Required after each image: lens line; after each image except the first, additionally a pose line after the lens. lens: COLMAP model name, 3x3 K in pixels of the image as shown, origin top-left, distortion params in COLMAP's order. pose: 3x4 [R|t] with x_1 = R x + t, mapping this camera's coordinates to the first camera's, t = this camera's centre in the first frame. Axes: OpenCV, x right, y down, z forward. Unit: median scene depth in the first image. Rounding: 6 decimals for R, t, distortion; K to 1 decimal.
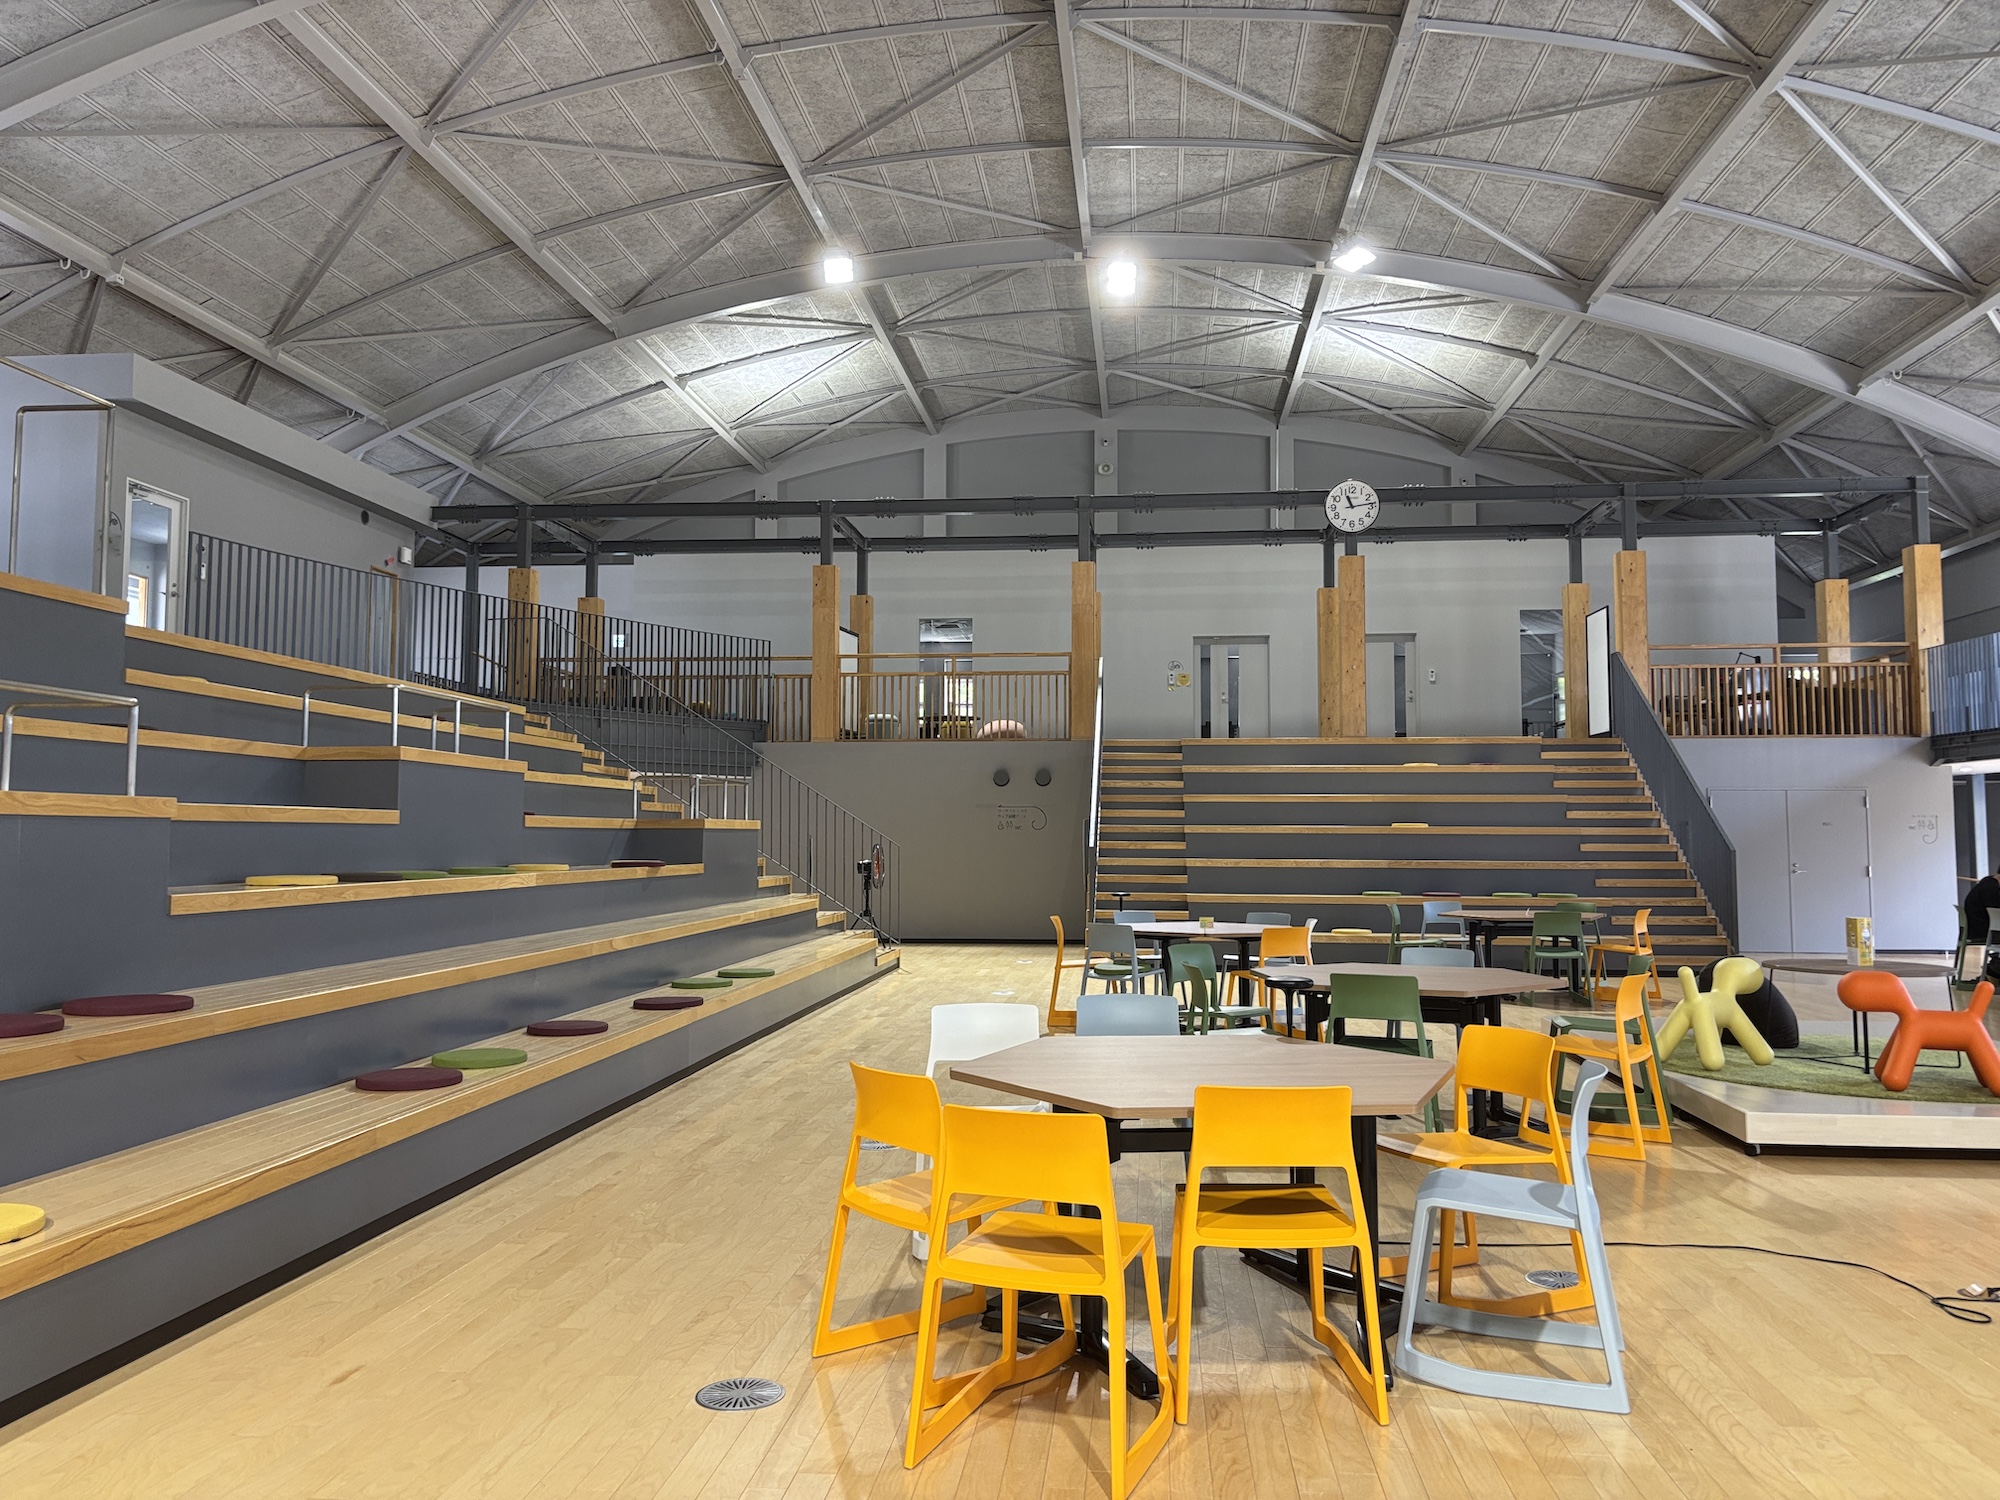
lens RADIAL K [[1495.1, 0, 1000.0], [0, 1495.1, 750.0], [0, 0, 1]] dist [0.051324, -0.079854]
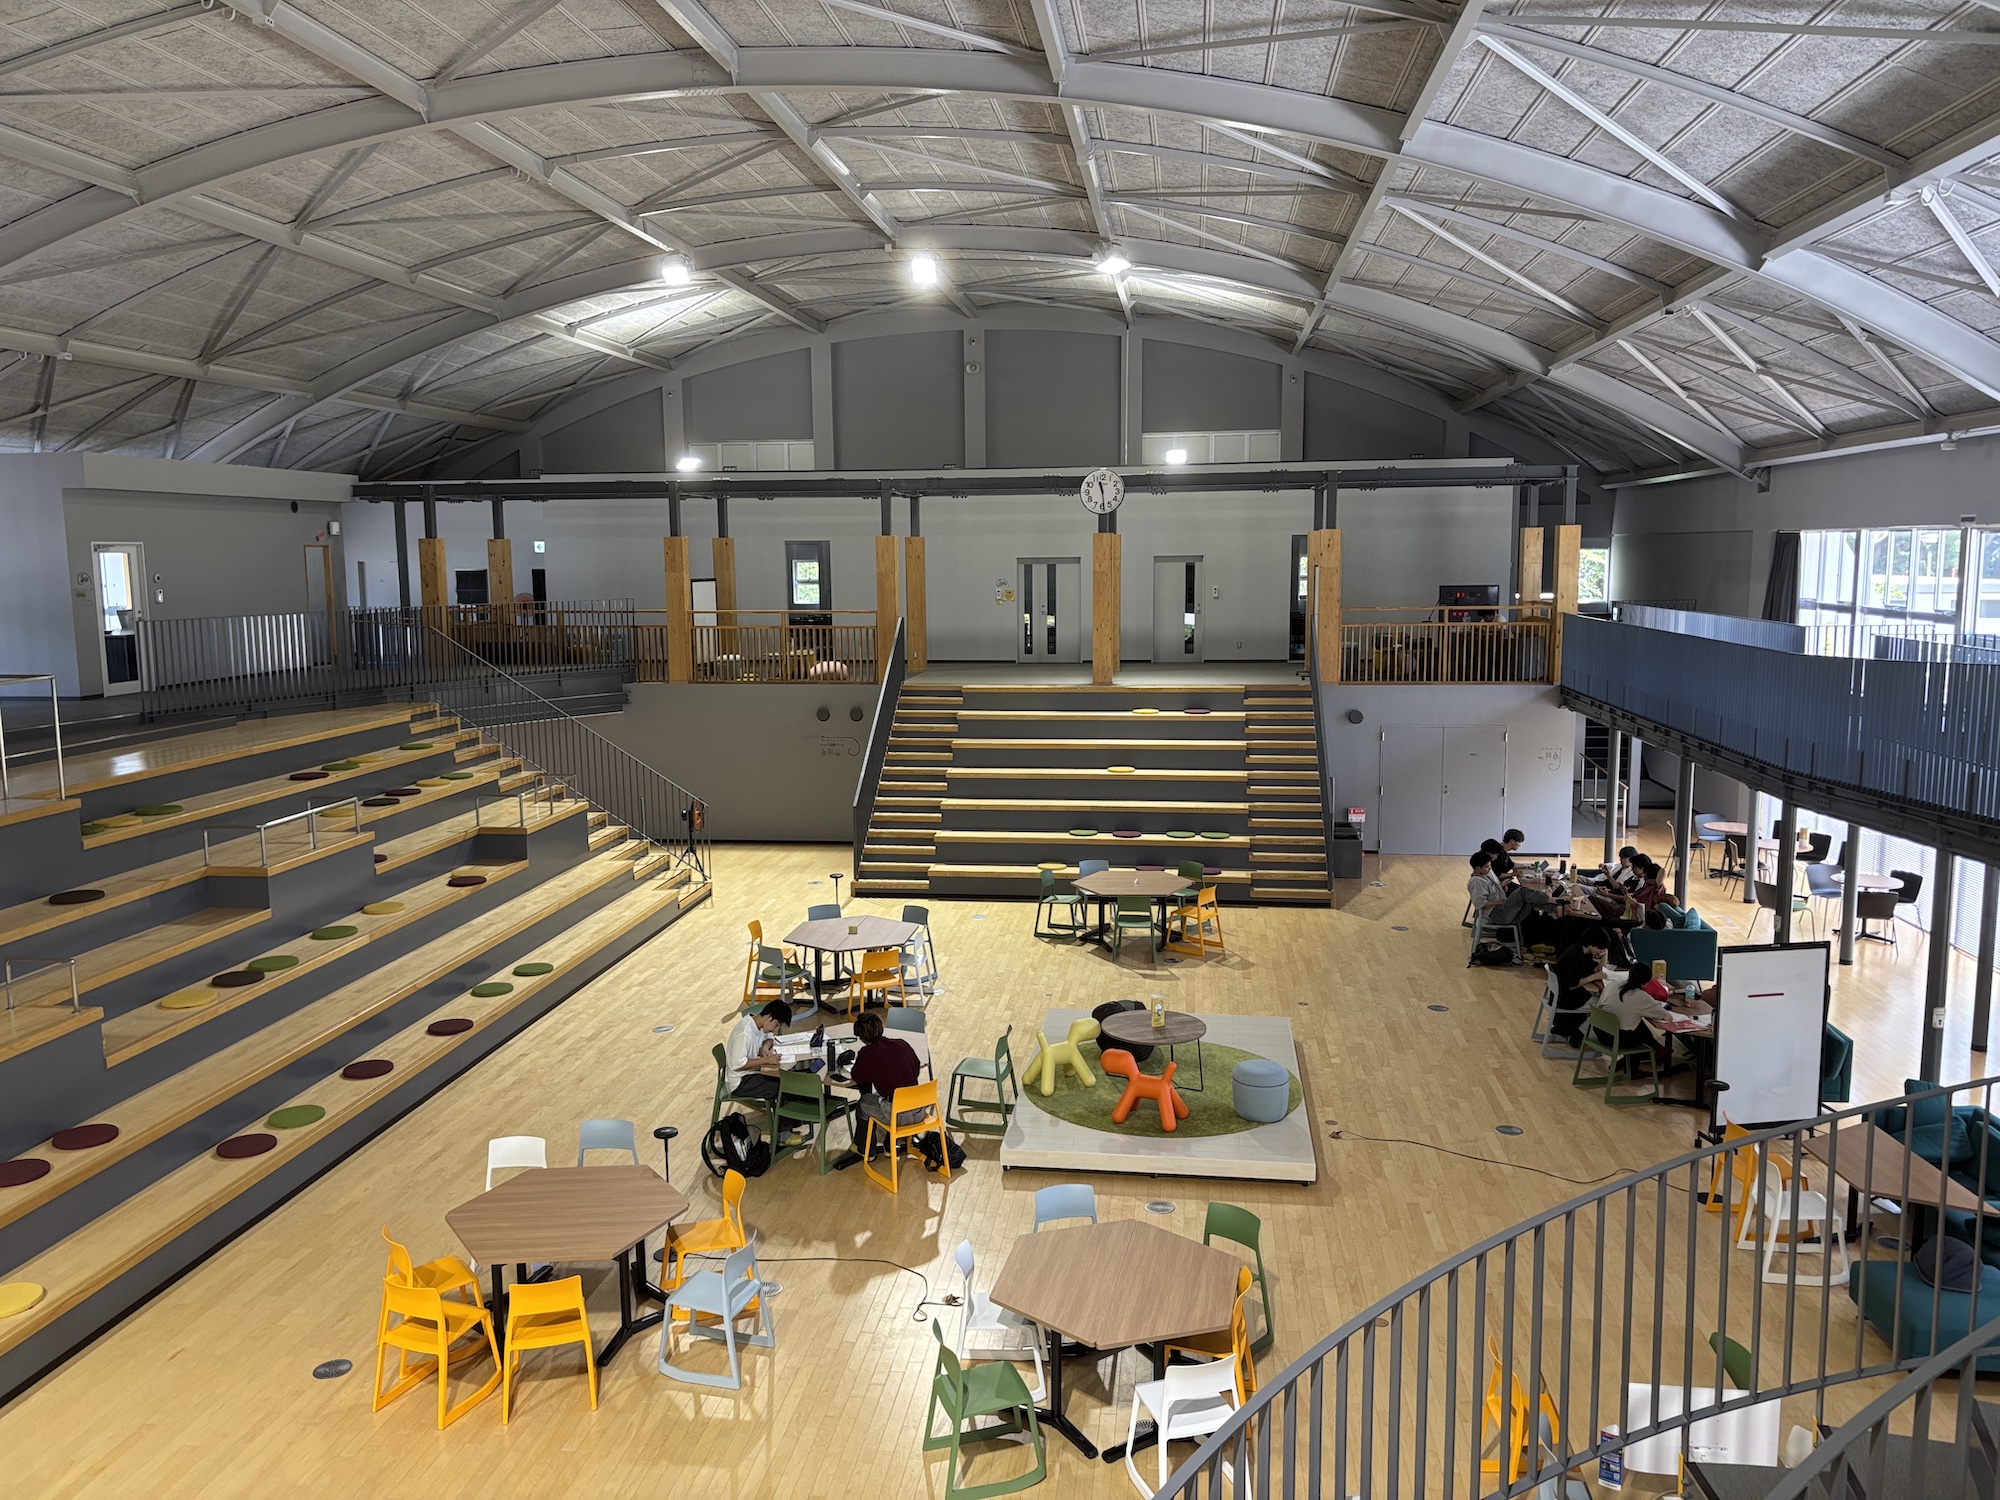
lens RADIAL K [[1495.1, 0, 1000.0], [0, 1495.1, 750.0], [0, 0, 1]] dist [0.051324, -0.079854]
pose [[0.999449, -0.008374, -0.032131, 0.195265], [0.014413, 0.981165, 0.192633, -0.197275], [0.029913, -0.192989, 0.980745, -0.226716]]
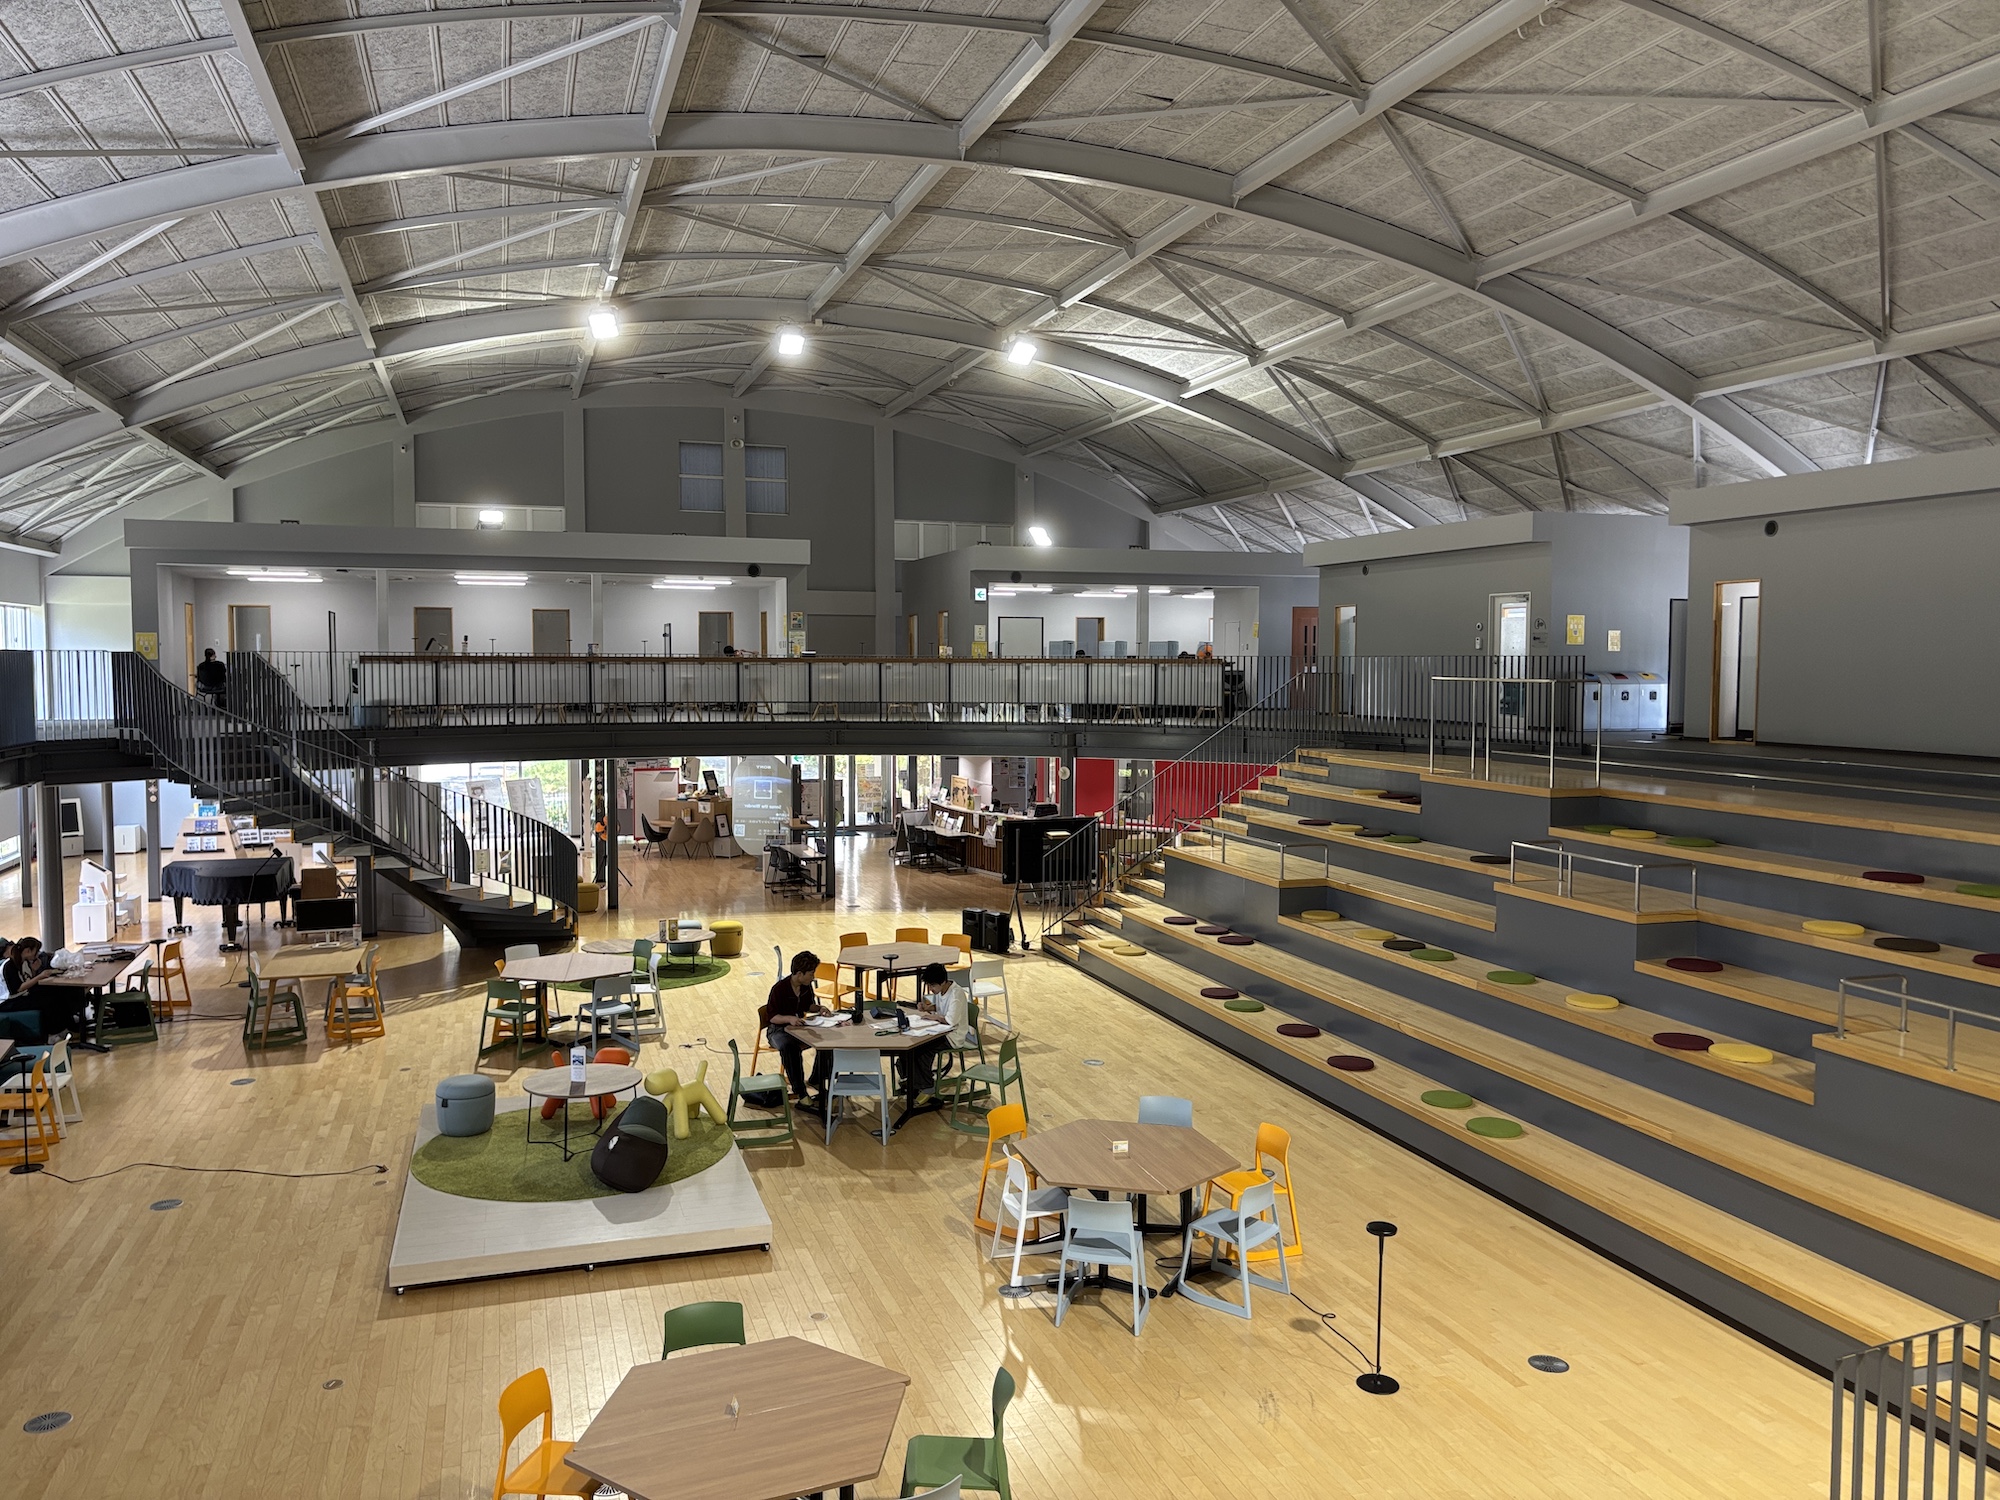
lens RADIAL K [[1495.1, 0, 1000.0], [0, 1495.1, 750.0], [0, 0, 1]] dist [0.051324, -0.079854]
pose [[-0.911795, 0.019088, -0.410201, 0.361965], [0.020051, 0.999797, 0.001954, -0.079213], [0.410155, -0.006443, -0.911993, 1.115833]]
